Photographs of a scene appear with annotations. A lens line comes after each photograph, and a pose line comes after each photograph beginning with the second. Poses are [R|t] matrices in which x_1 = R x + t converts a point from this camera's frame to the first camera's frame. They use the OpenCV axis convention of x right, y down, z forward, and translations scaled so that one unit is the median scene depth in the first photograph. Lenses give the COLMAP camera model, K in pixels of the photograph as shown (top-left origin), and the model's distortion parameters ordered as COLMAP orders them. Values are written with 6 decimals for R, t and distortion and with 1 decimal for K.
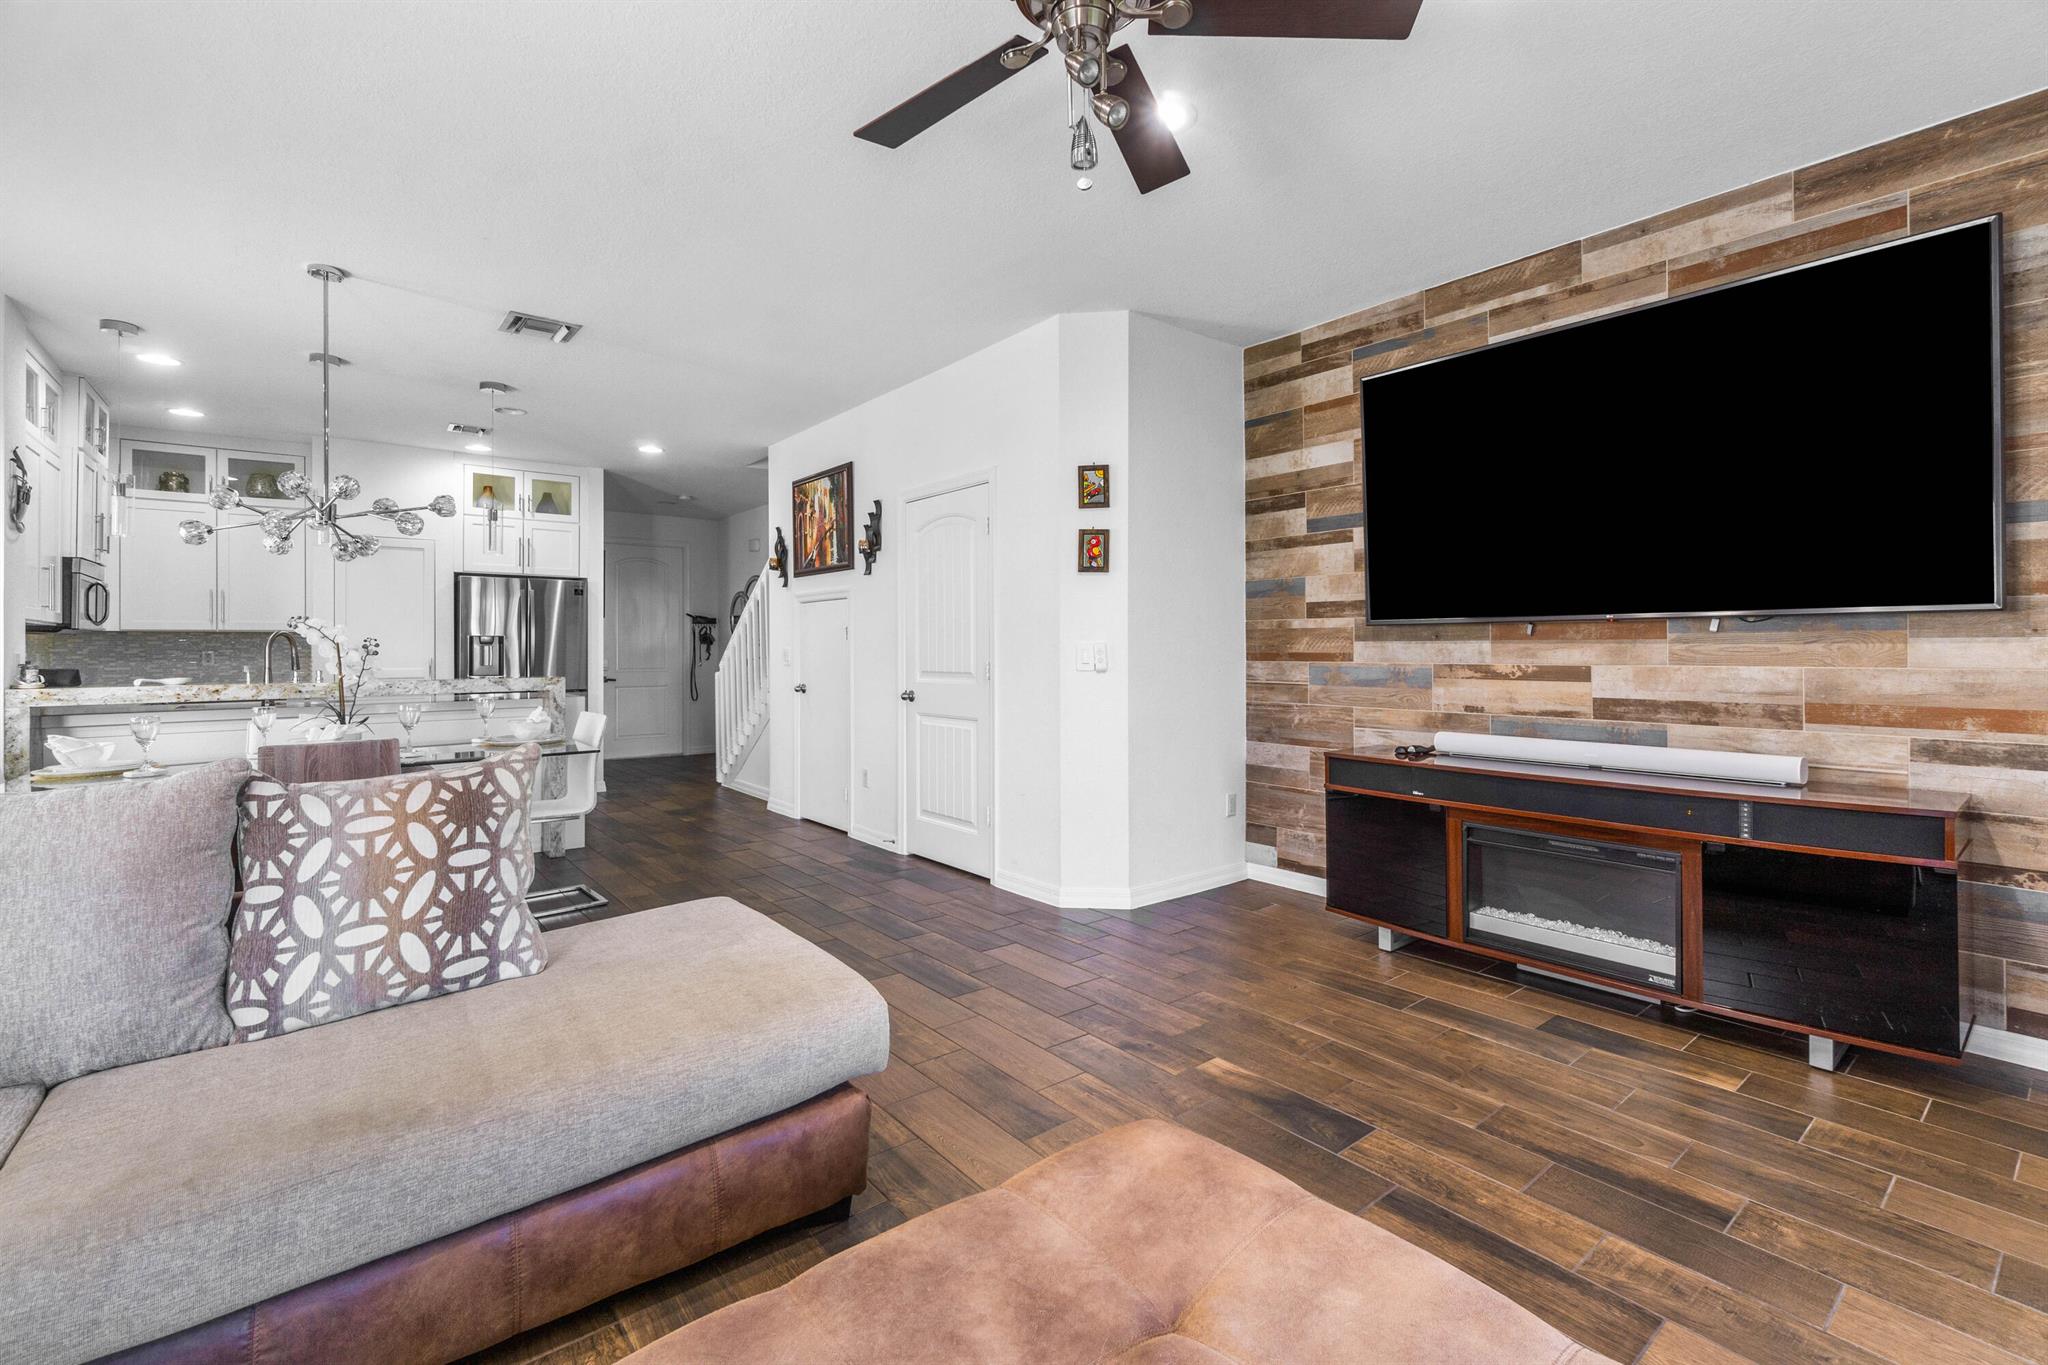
lens RADIAL K [[896.9, 0, 1014.0], [0, 896.9, 647.1], [0, 0, 1]] dist [-0.006900, -0.000127]
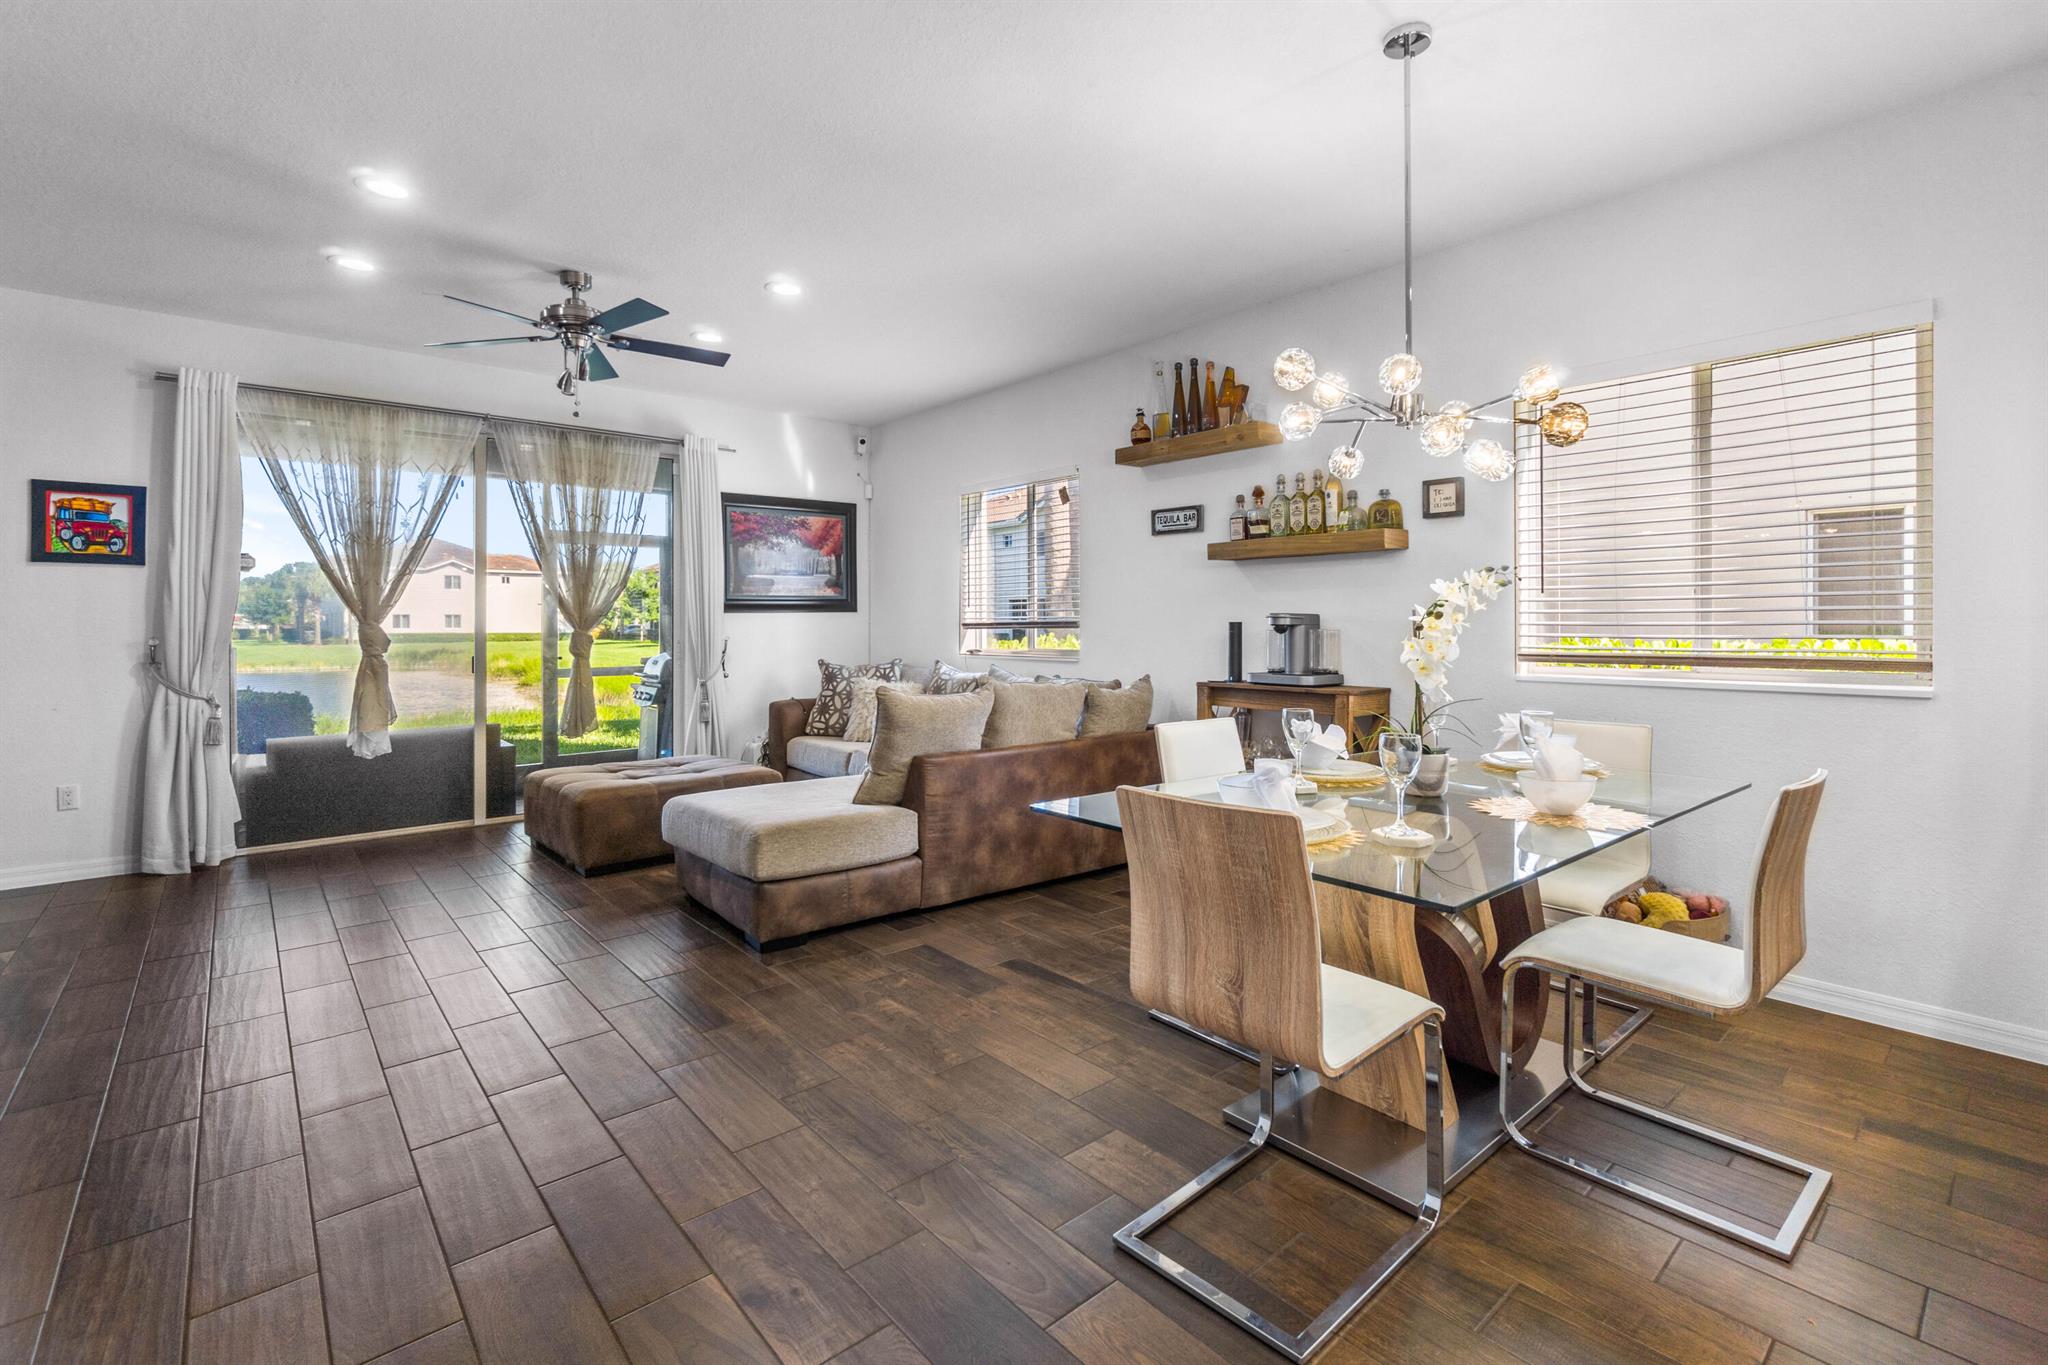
lens RADIAL K [[916.5, 0, 1042.2], [0, 916.5, 619.1], [0, 0, 1]] dist [-0.003539, -0.000603]
pose [[-0.998478, 0.009075, -0.054393, -0.455054], [0.009304, 0.999949, -0.003958, 0.001054], [0.054355, -0.004458, -0.998512, 1.582407]]
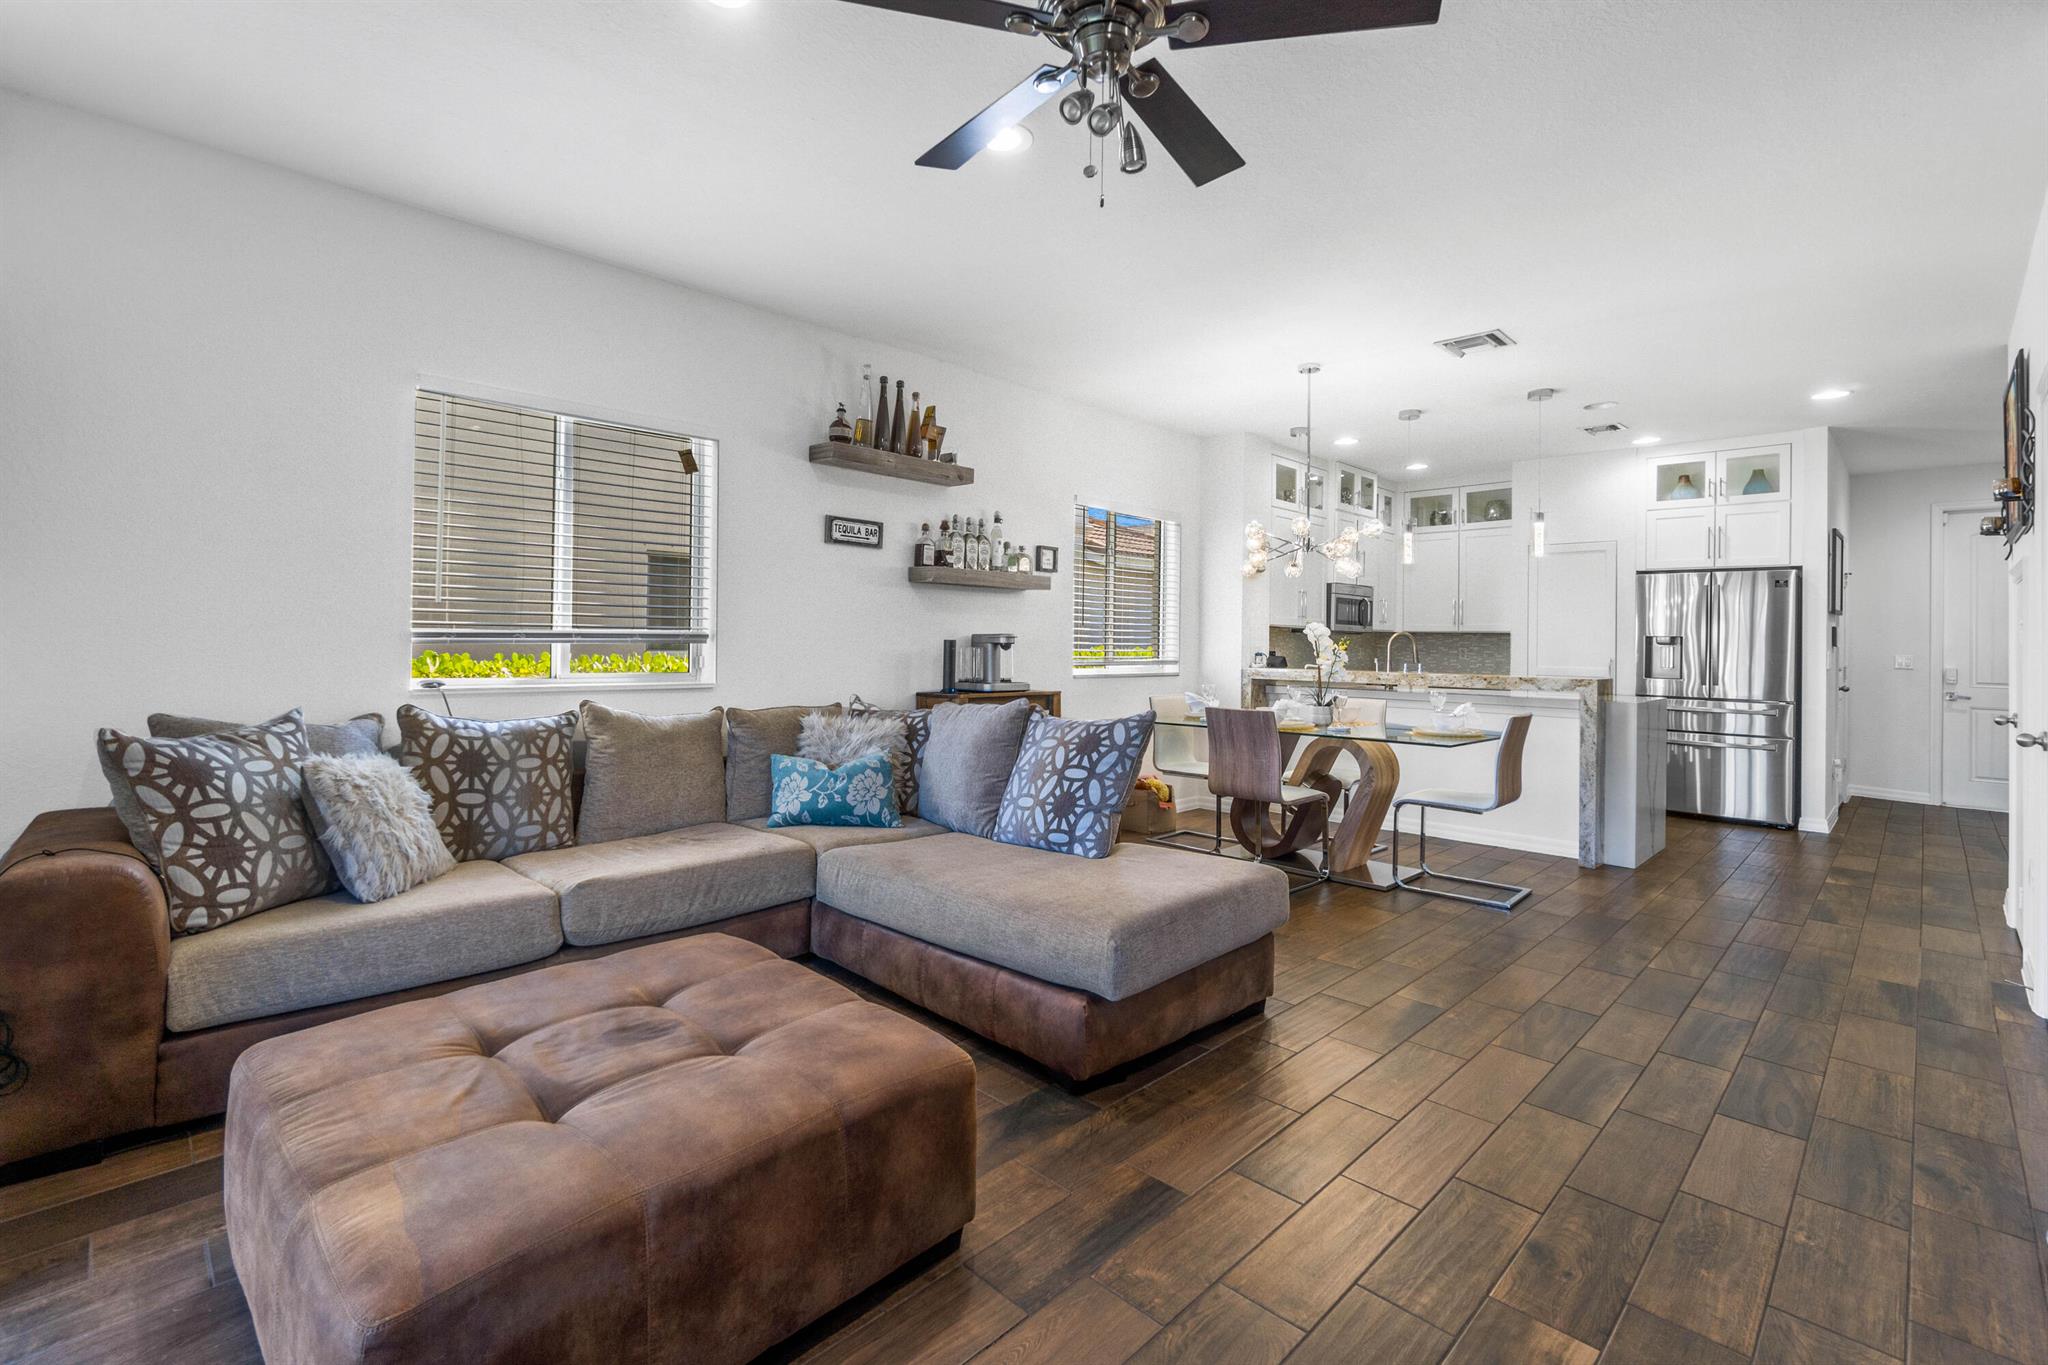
lens RADIAL K [[919.3, 0, 1011.6], [0, 919.3, 638.9], [0, 0, 1]] dist [0.009779, 0.000666]
pose [[0.119690, 0.005967, -0.992793, 0.544738], [-0.015692, 0.999868, 0.004118, -0.005399], [0.992687, 0.015086, 0.119768, 0.370542]]
